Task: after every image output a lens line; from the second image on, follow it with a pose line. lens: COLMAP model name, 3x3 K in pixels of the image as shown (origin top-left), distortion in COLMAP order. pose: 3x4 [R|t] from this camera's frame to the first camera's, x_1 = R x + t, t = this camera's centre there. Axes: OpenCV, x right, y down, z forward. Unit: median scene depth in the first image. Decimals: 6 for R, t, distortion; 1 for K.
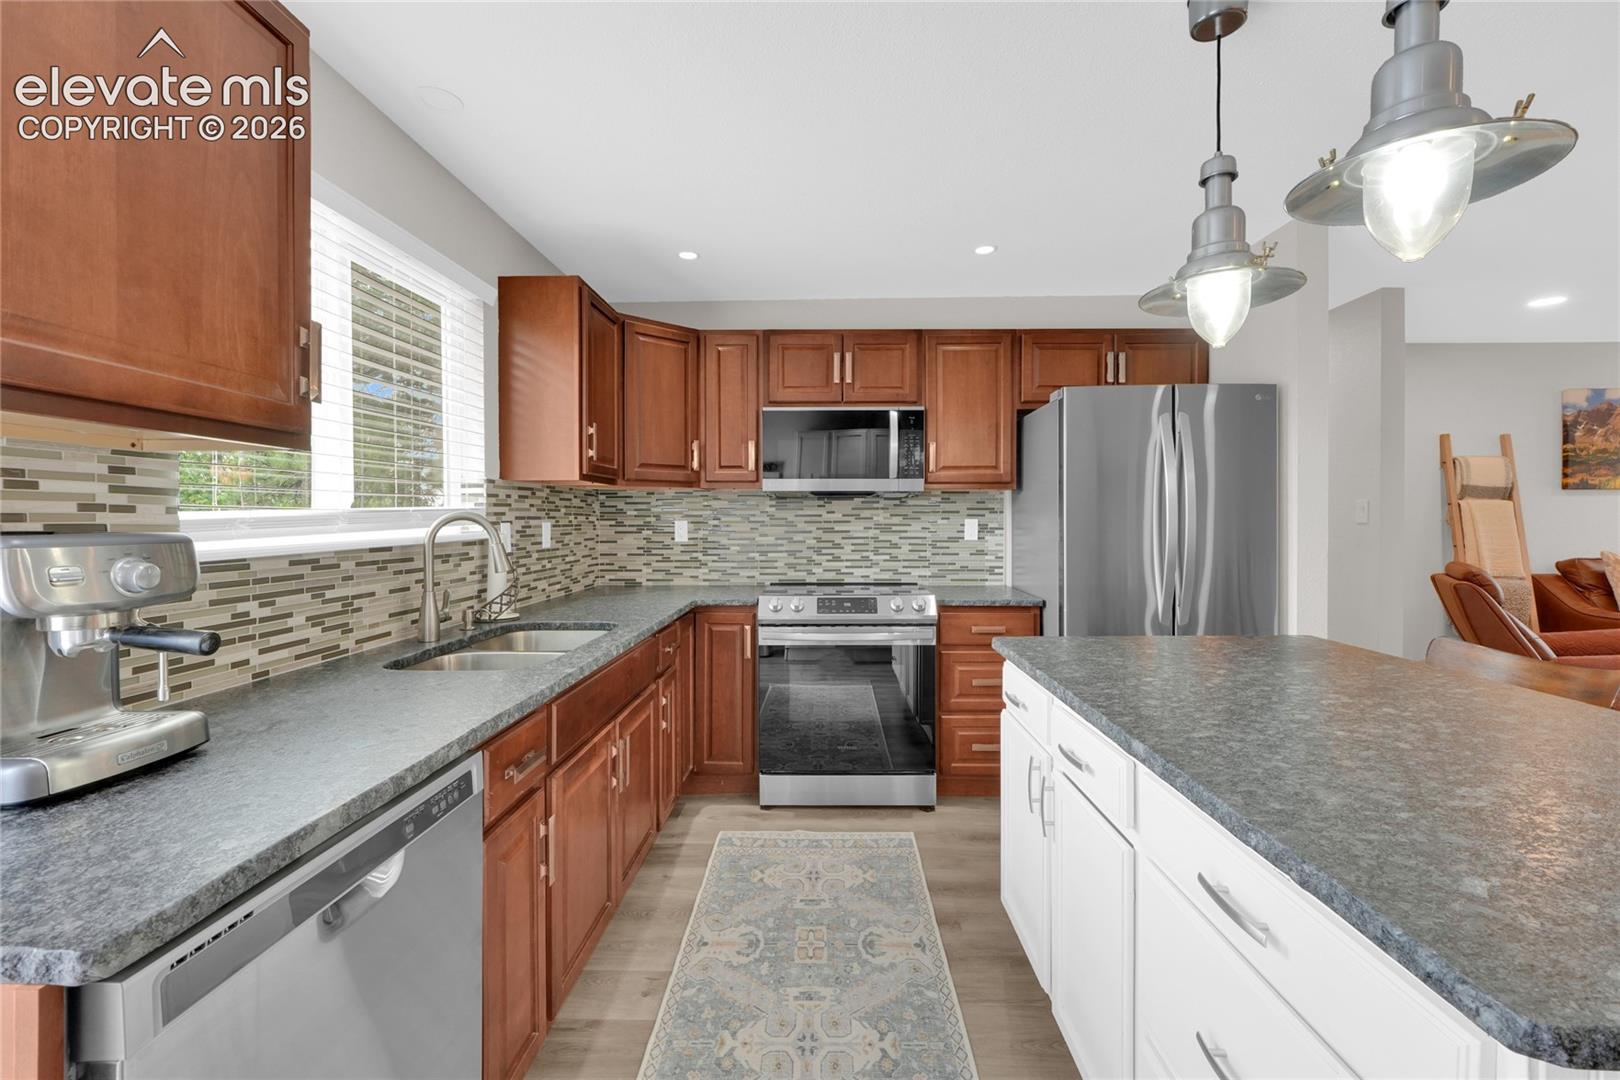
lens RADIAL K [[679.6, 0, 803.5], [0, 679.6, 520.6], [0, 0, 1]] dist [-0.001942, 0.000672]
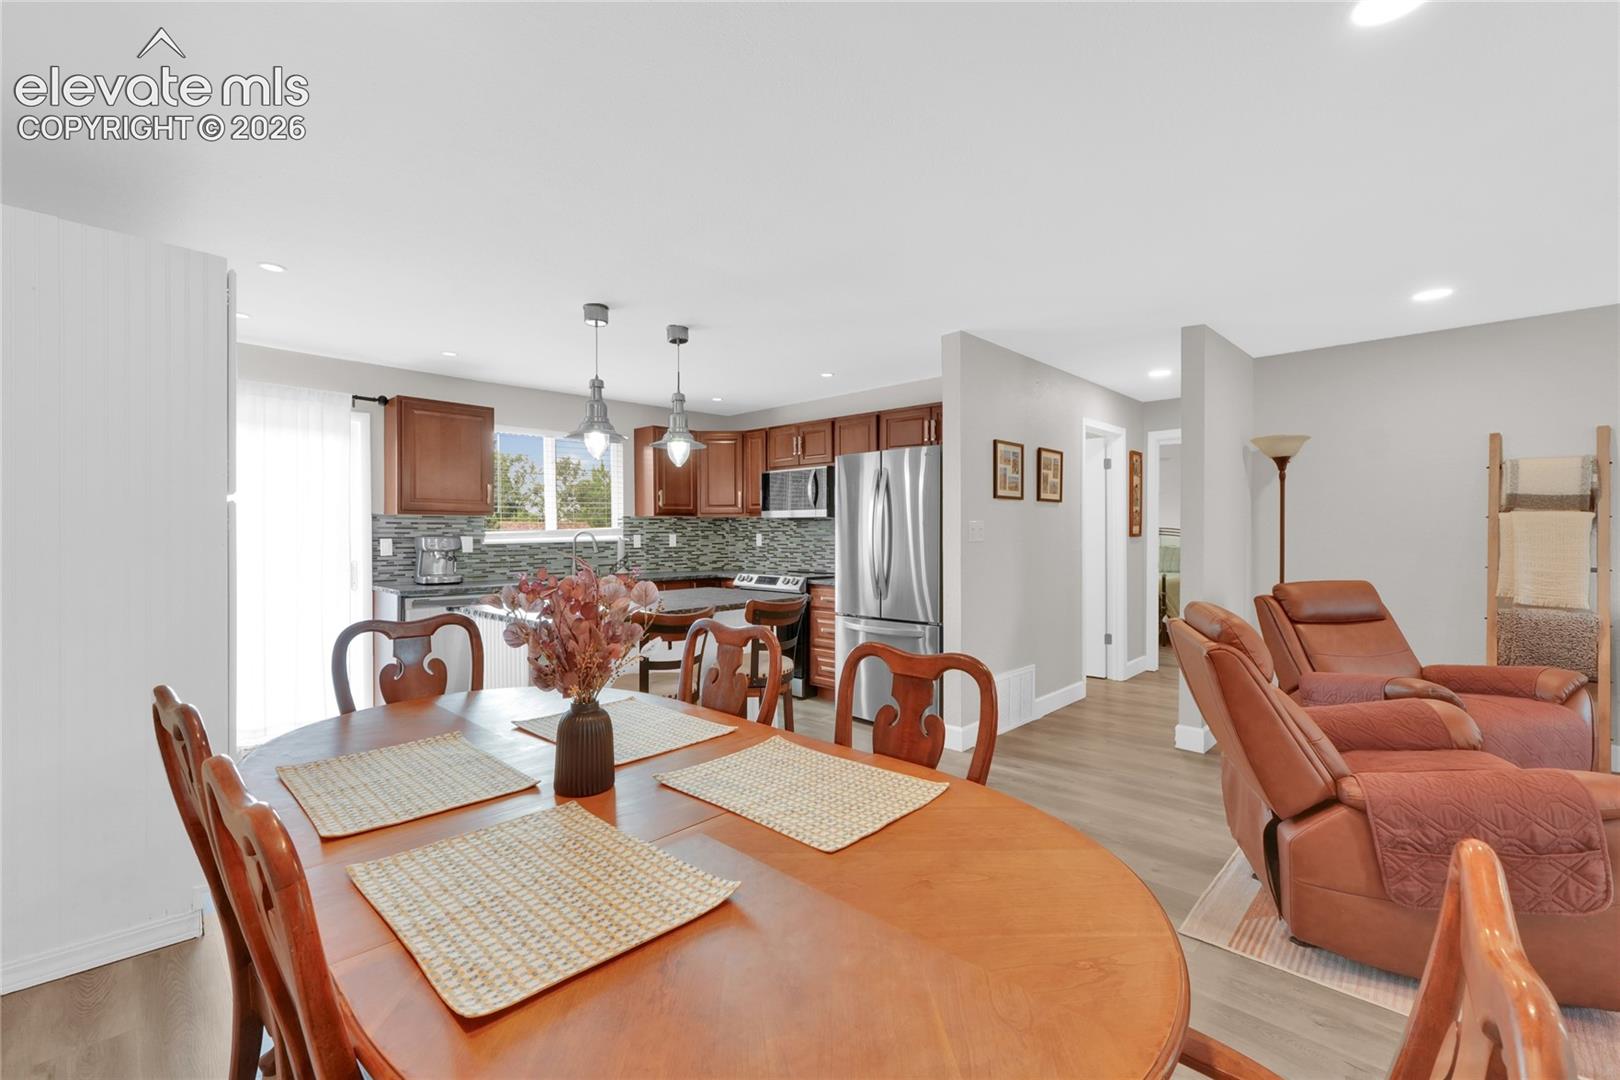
lens RADIAL K [[684.2, 0, 809.9], [0, 684.2, 536.2], [0, 0, 1]] dist [-0.000344, 0.000135]
pose [[0.740043, 0.005301, -0.672538, 0.905424], [-0.002411, 0.999983, 0.005229, -0.003162], [0.672555, -0.002248, 0.740044, -0.190790]]
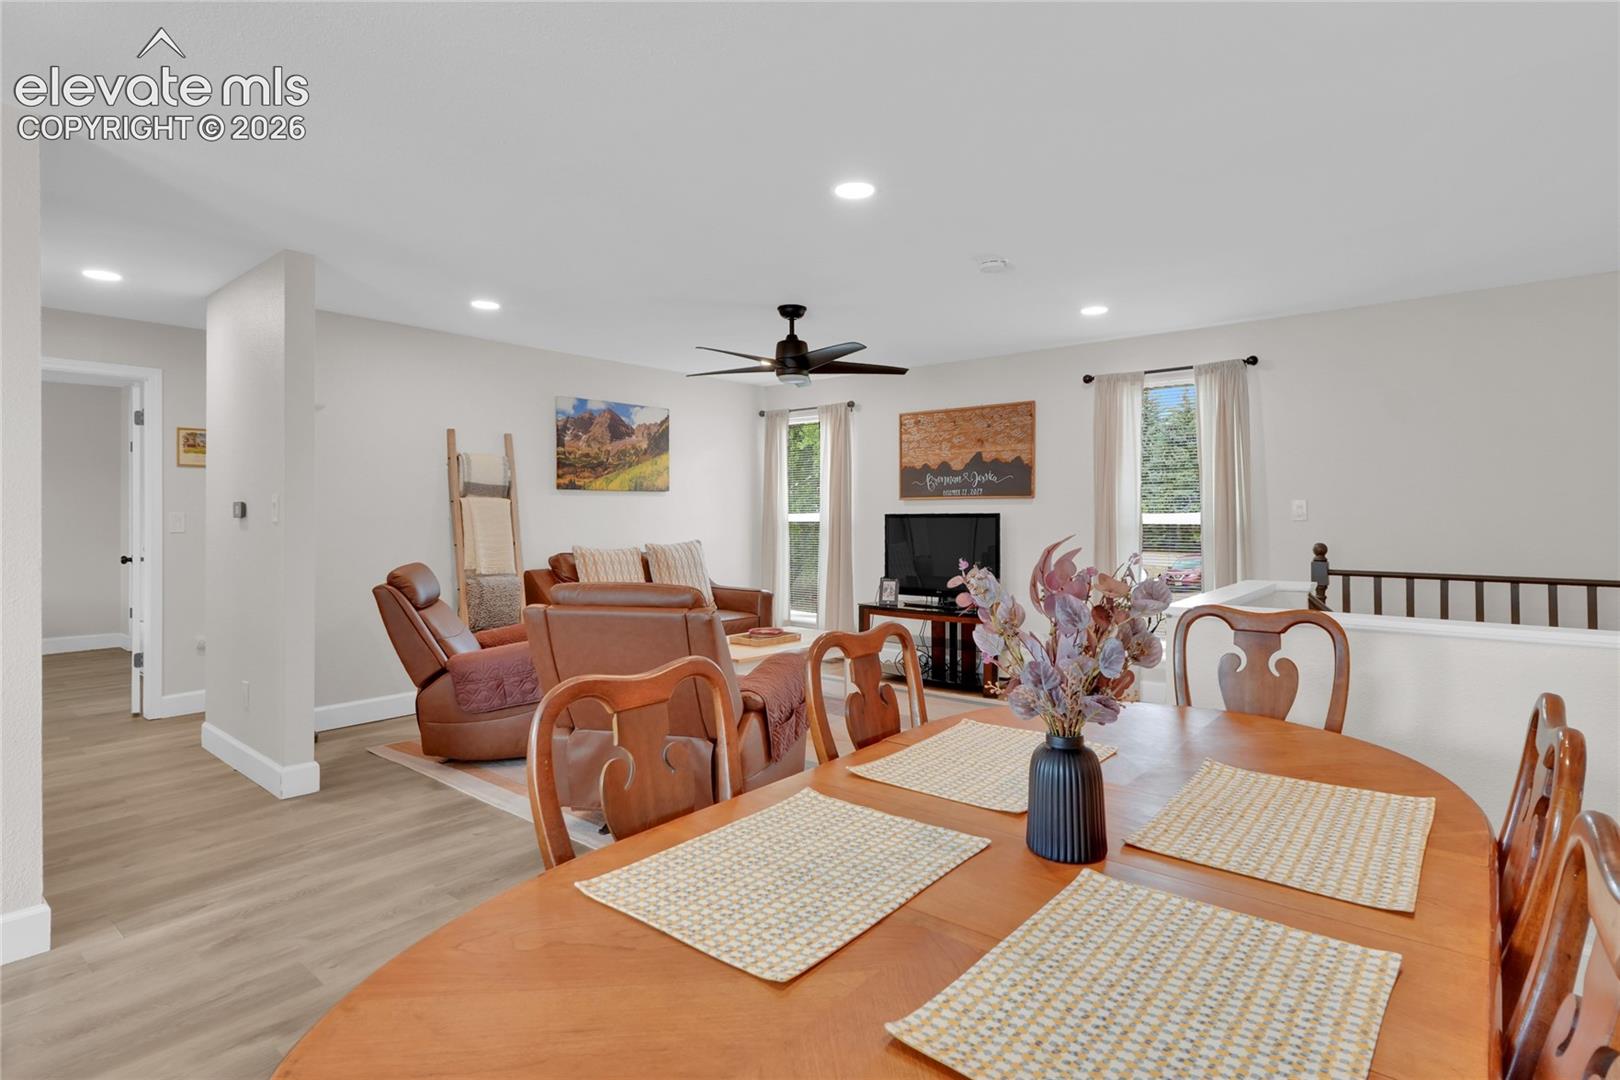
lens RADIAL K [[817.8, 0, 815.3], [0, 817.8, 523.8], [0, 0, 1]] dist [-0.001101, 0.000085]
pose [[0.619724, -0.010721, 0.784746, 0.360458], [0.005007, 0.999940, 0.009707, -0.001475], [-0.784804, -0.002086, 0.619741, -0.127432]]
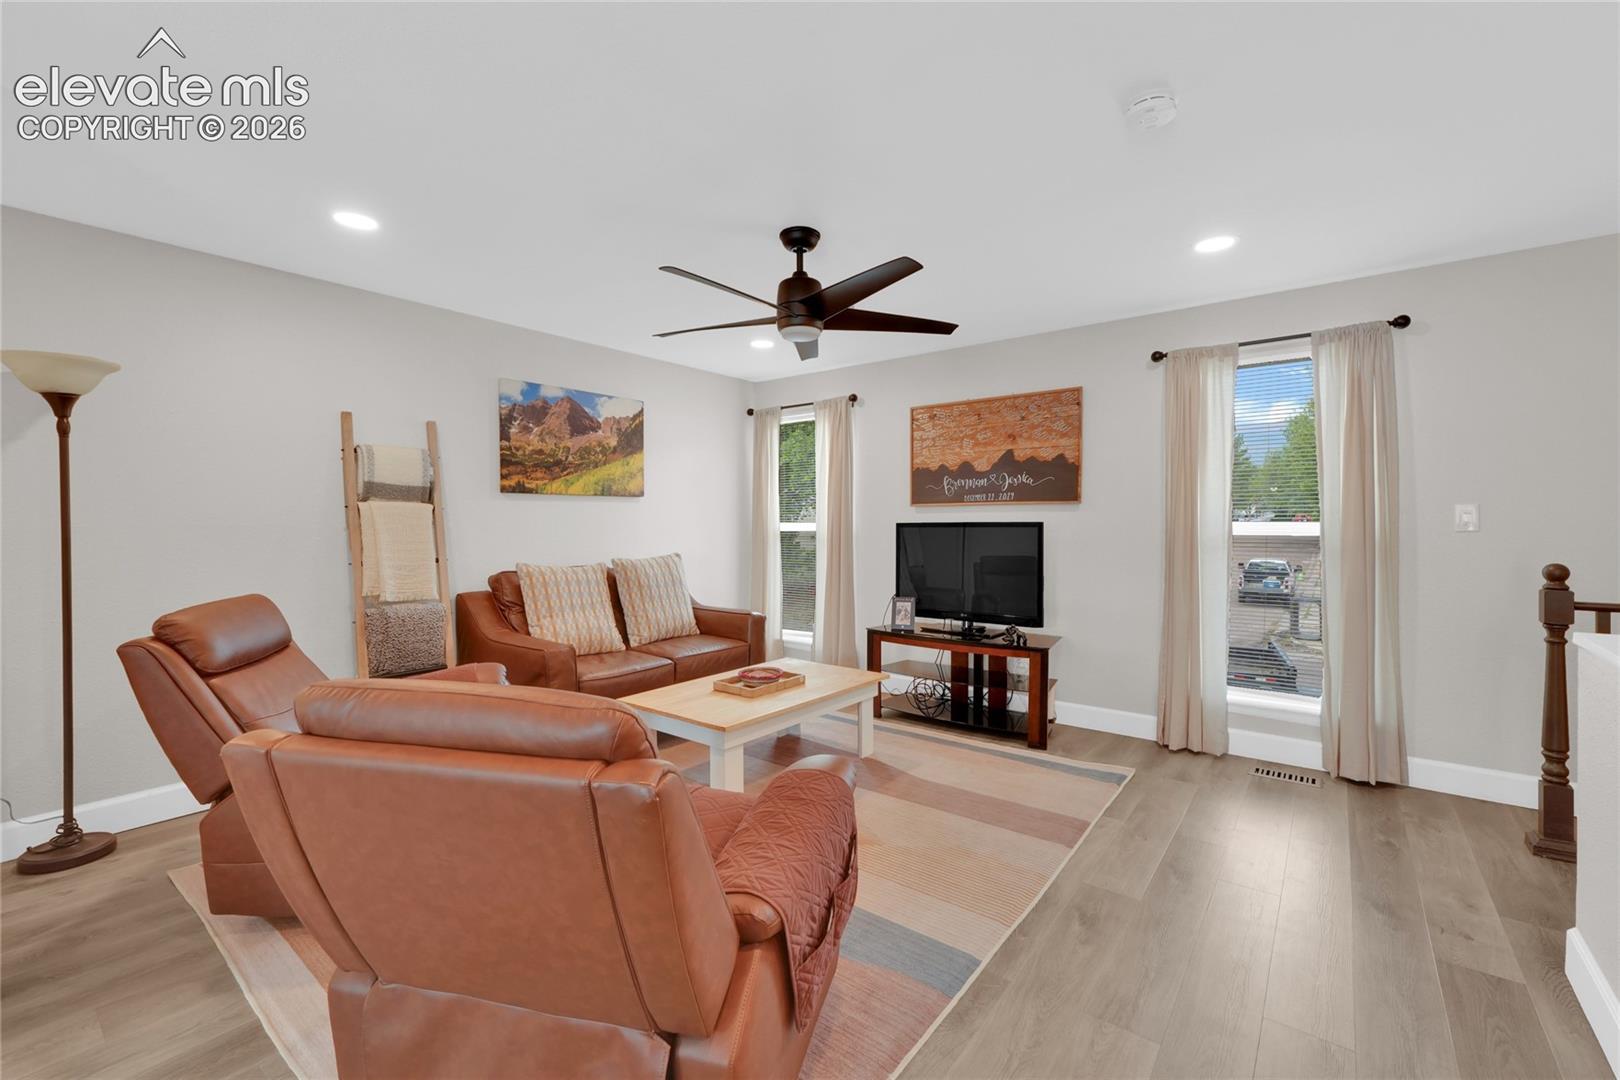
lens RADIAL K [[677.0, 0, 806.6], [0, 677.0, 537.4], [0, 0, 1]] dist [-0.000147, -0.000169]
pose [[0.597309, -0.018148, 0.801806, 0.664696], [0.005454, 0.999813, 0.018567, -0.002310], [-0.801993, -0.006717, 0.597296, 0.164749]]
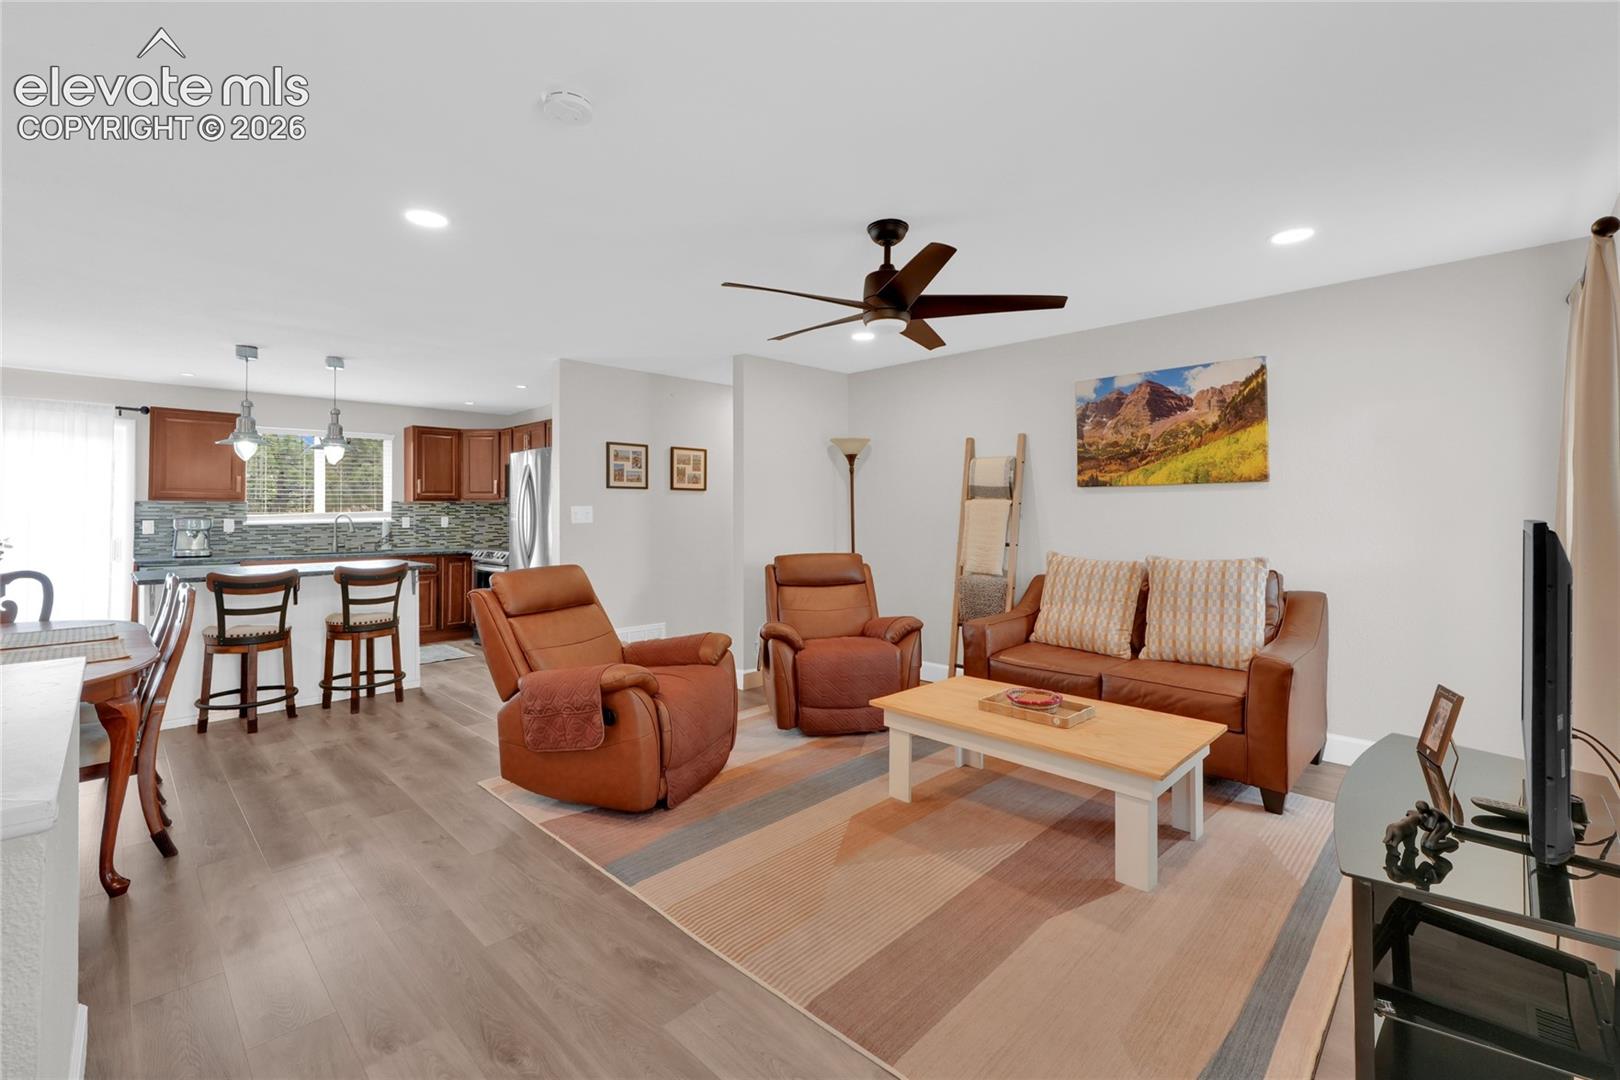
lens RADIAL K [[687.9, 0, 808.0], [0, 687.9, 505.7], [0, 0, 1]] dist [-0.001509, 0.000086]
pose [[0.733834, -0.006441, -0.679298, 1.520183], [-0.002476, 0.999923, -0.012156, -0.007471], [0.679325, 0.010603, 0.733761, 0.037684]]
